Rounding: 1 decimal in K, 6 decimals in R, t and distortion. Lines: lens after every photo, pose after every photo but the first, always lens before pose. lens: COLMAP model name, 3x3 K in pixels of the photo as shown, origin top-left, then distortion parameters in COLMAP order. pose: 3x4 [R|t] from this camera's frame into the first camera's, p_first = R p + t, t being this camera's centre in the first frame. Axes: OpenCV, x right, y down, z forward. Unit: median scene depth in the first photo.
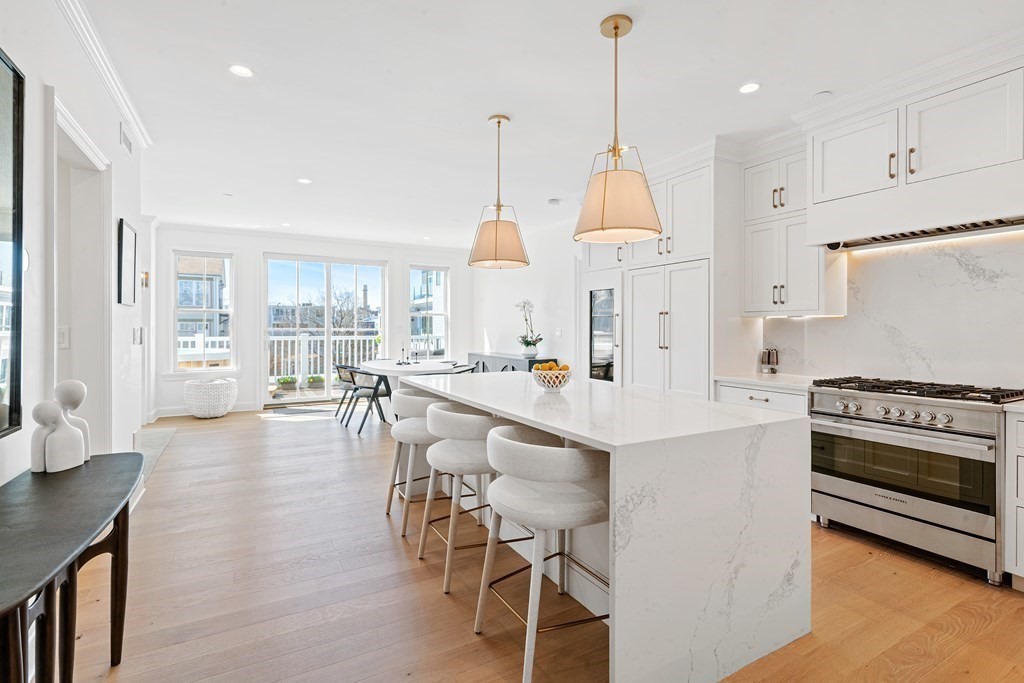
lens RADIAL K [[487.7, 0, 500.4], [0, 487.7, 326.6], [0, 0, 1]] dist [-0.005994, 0.000095]
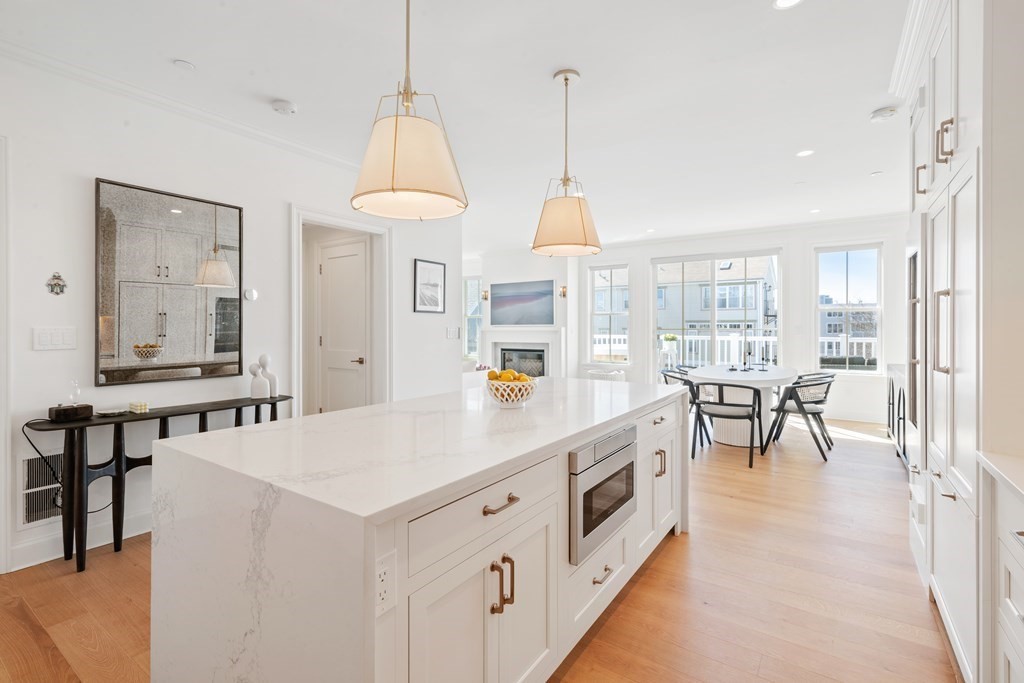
lens RADIAL K [[460.0, 0, 516.4], [0, 460.0, 329.7], [0, 0, 1]] dist [-0.000050, -0.000115]
pose [[0.460986, 0.002694, -0.887403, 0.700691], [0.002901, 0.999985, 0.004543, 0.004555], [0.887403, -0.004669, 0.460972, 0.606427]]
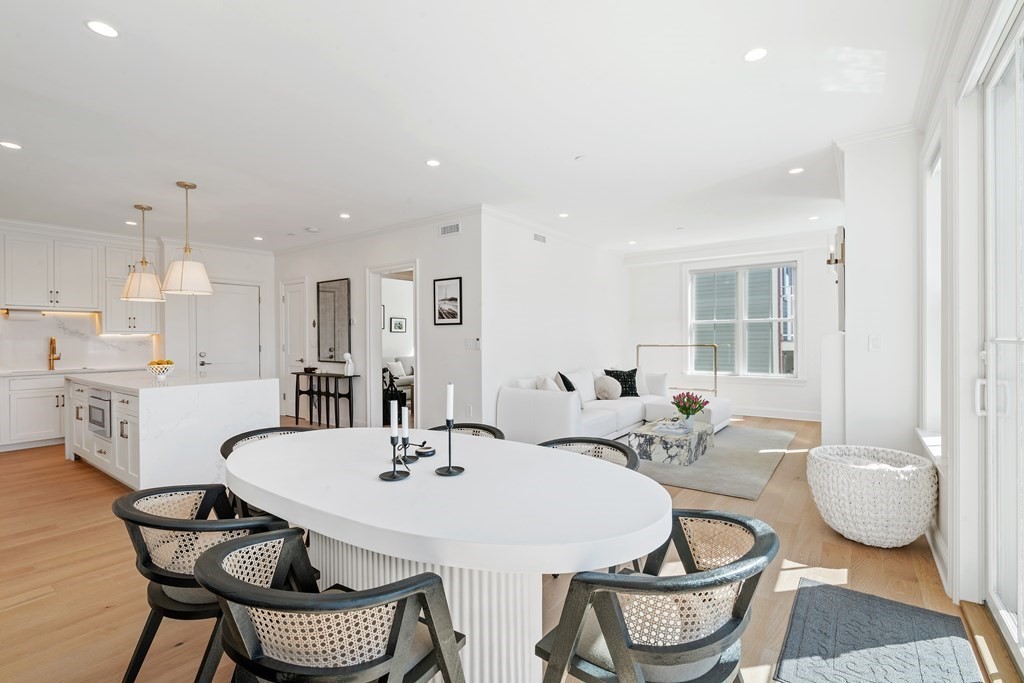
lens RADIAL K [[460.0, 0, 511.7], [0, 460.0, 340.3], [0, 0, 1]] dist [-0.000050, -0.000115]
pose [[-0.901781, 0.008029, -0.432119, -0.278884], [0.007429, 0.999968, 0.003076, 0.008141], [0.432130, -0.000436, -0.901811, 2.719591]]
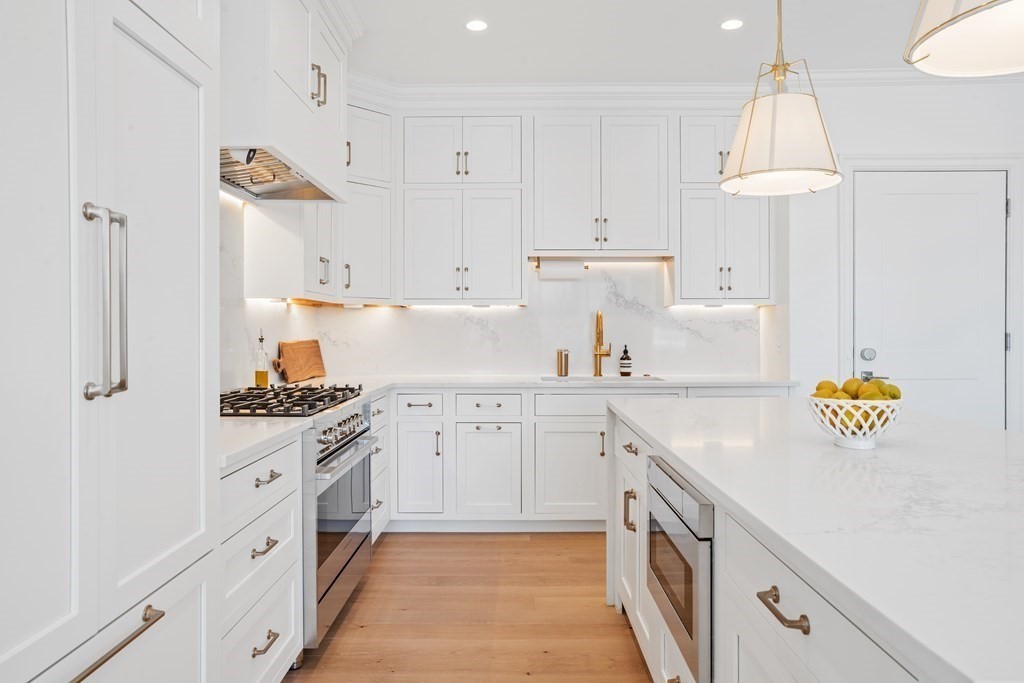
lens RADIAL K [[695.4, 0, 513.0], [0, 695.4, 332.2], [0, 0, 1]] dist [-0.046793, 0.035115]
pose [[-0.877974, 0.002125, 0.478704, 0.067920], [0.002011, 0.999998, -0.000749, 0.029755], [-0.478705, 0.000305, -0.877976, 1.568275]]
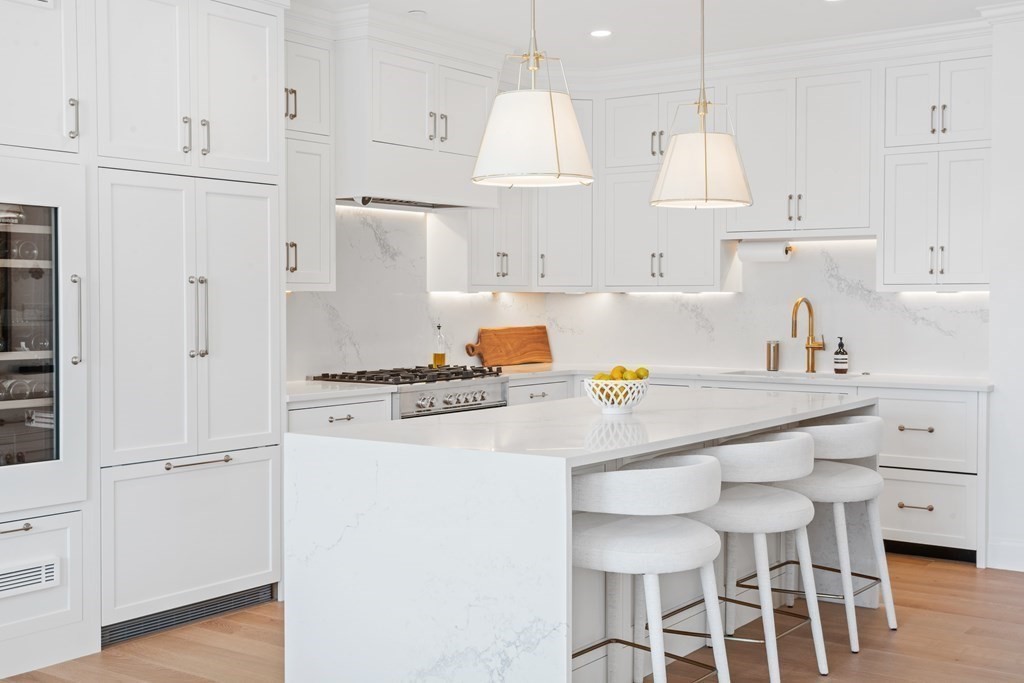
lens RADIAL K [[1214.0, 0, 518.9], [0, 1214.0, 338.0], [0, 0, 1]] dist [0.020086, 0.000000]
pose [[-0.447286, -0.028484, 0.893937, -1.138640], [-0.000021, 0.999493, 0.031837, -0.012244], [-0.894391, 0.014222, -0.447060, 1.676135]]
